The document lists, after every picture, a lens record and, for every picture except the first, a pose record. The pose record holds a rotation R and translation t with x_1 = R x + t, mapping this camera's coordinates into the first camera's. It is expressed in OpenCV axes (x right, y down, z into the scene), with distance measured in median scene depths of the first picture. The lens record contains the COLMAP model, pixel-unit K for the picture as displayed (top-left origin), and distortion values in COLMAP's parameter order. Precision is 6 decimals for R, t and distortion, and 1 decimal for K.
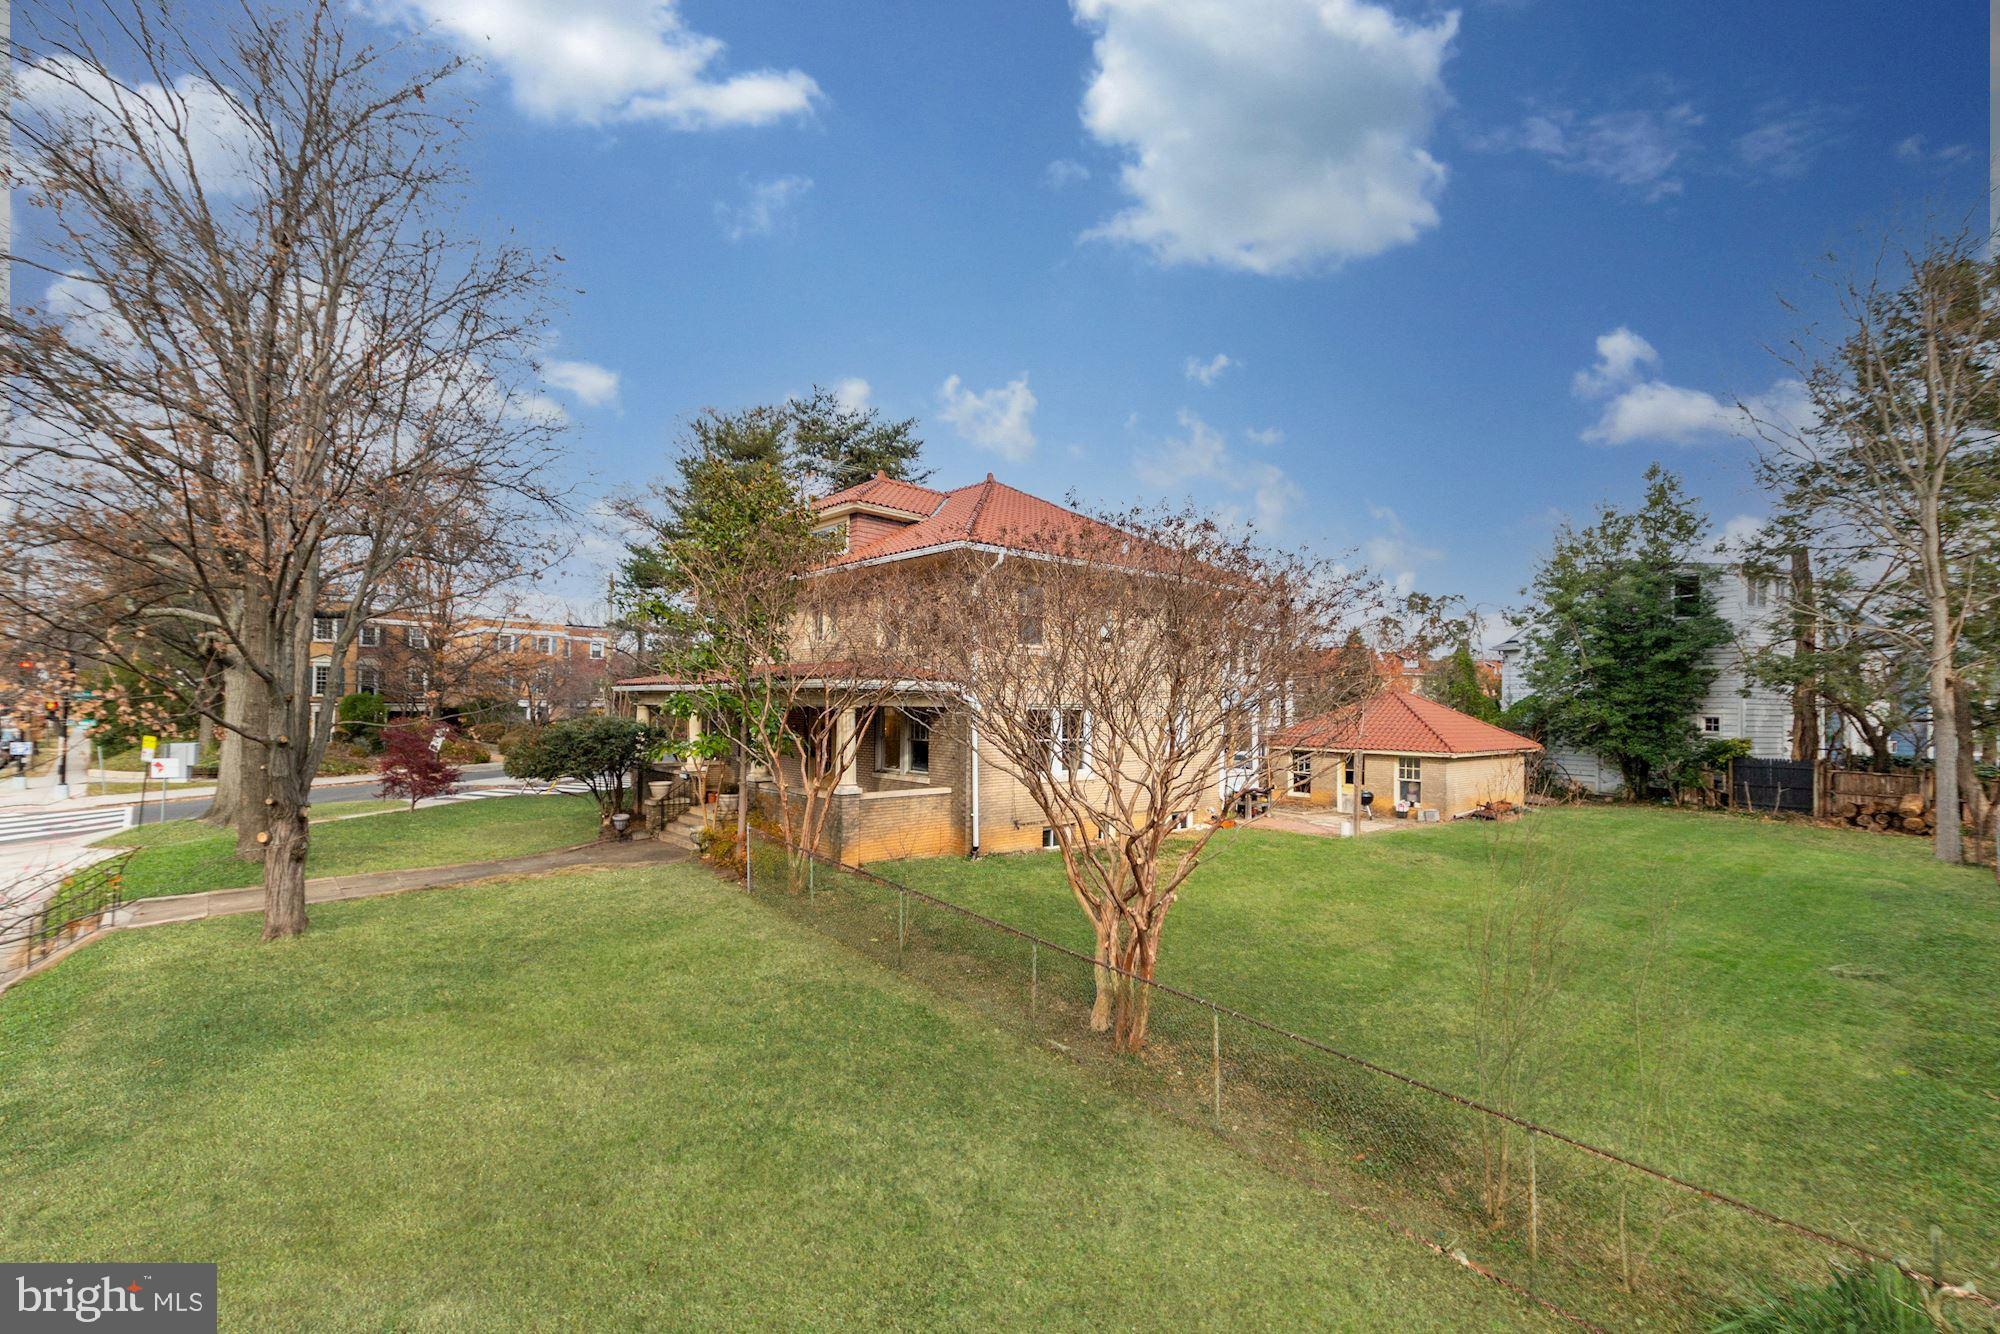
lens RADIAL K [[892.9, 0, 1000.6], [0, 892.9, 673.2], [0, 0, 1]] dist [-0.002246, 0.000539]
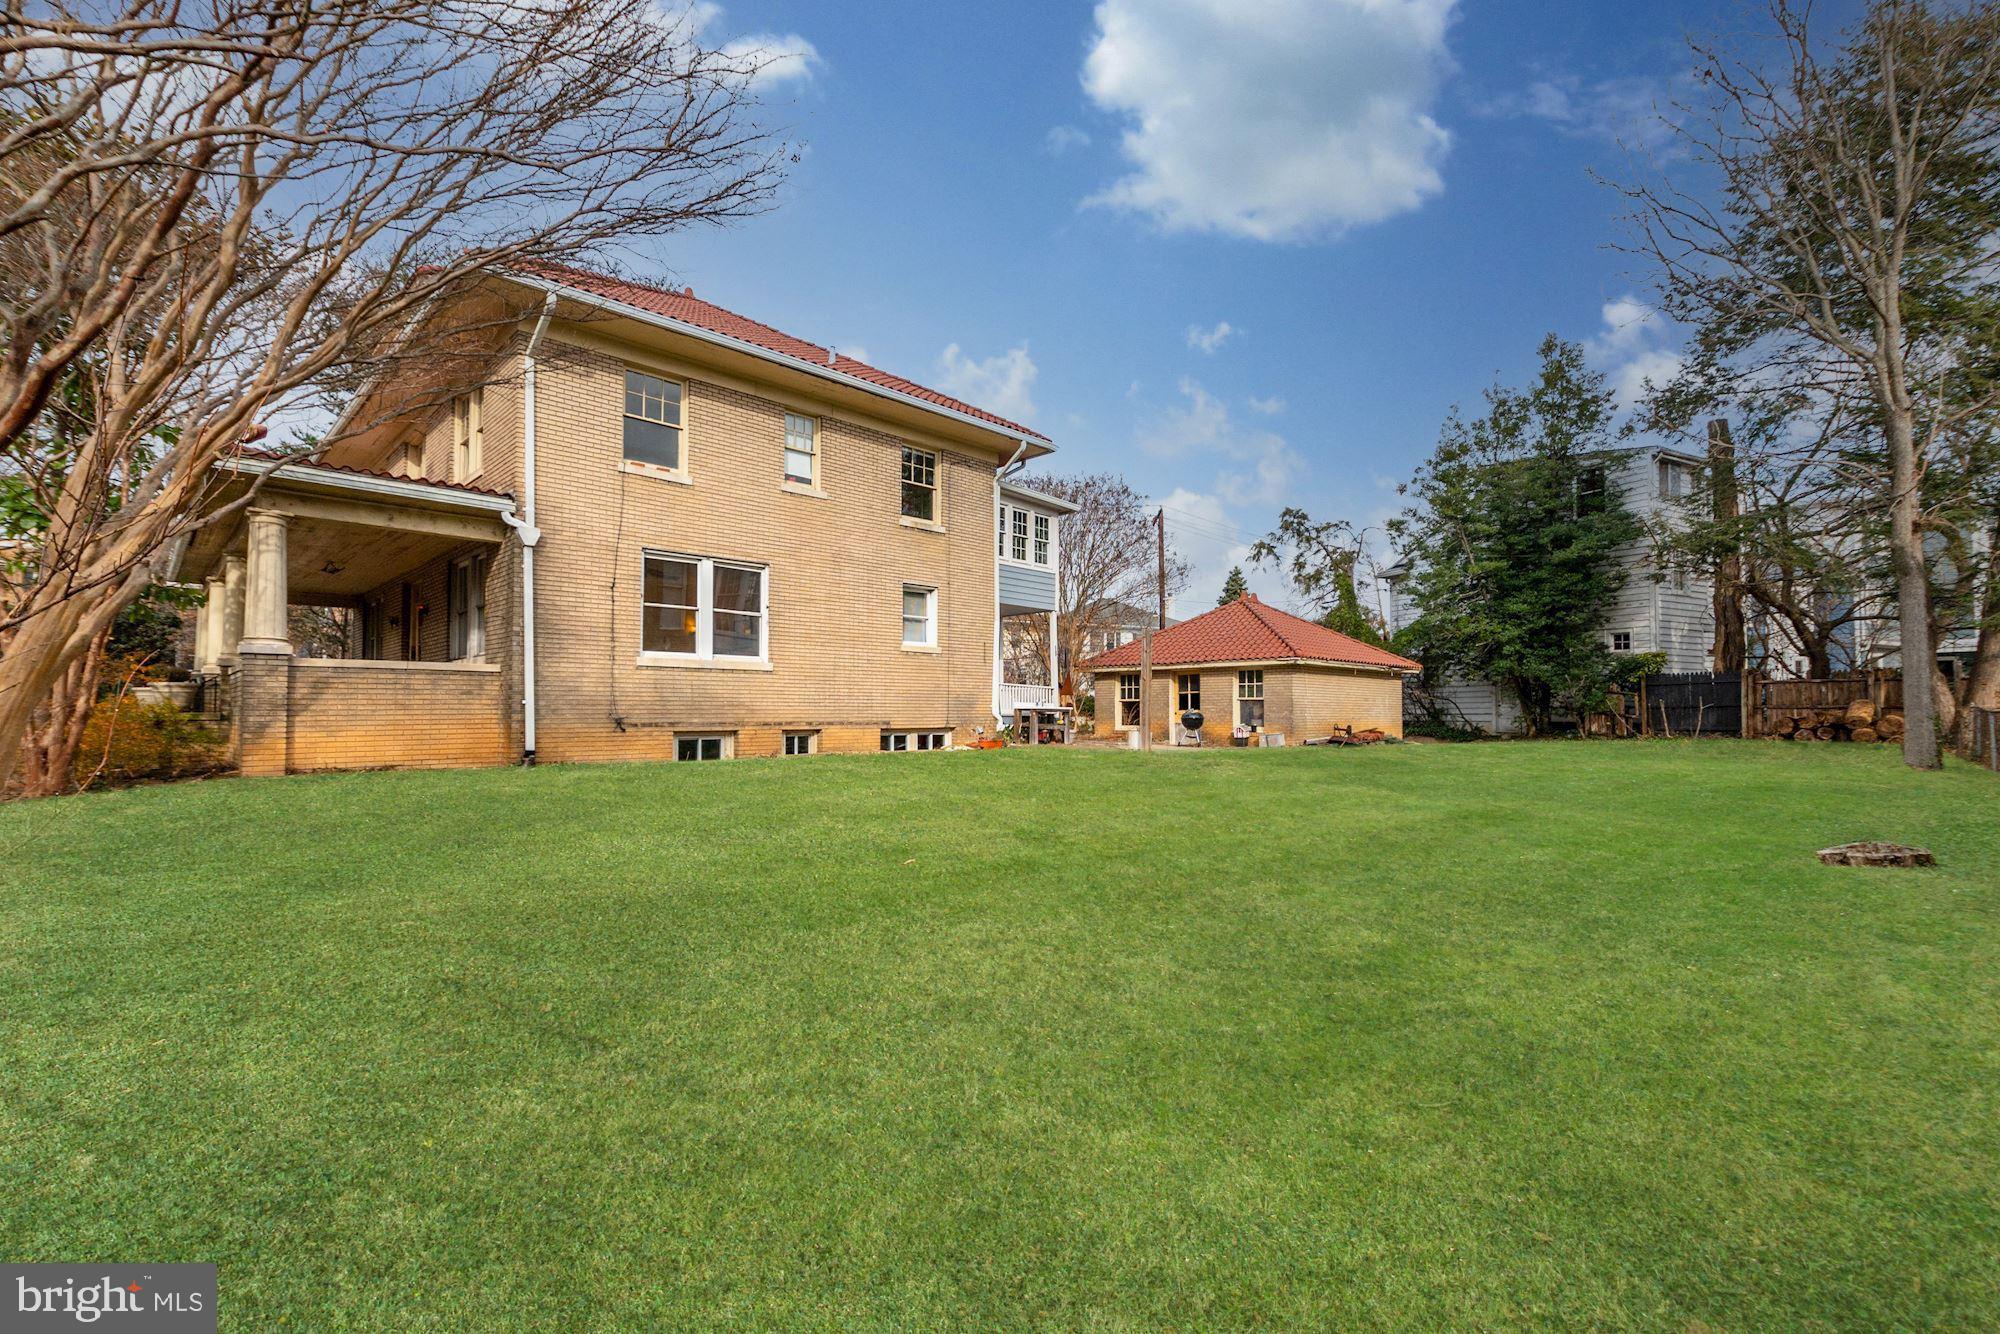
lens RADIAL K [[892.9, 0, 999.3], [0, 892.9, 671.4], [0, 0, 1]] dist [-0.002246, 0.000539]
pose [[0.998269, -0.010239, 0.057917, 0.173608], [0.010915, 0.999876, -0.011373, 0.092636], [-0.057793, 0.011986, 0.998257, 0.207559]]
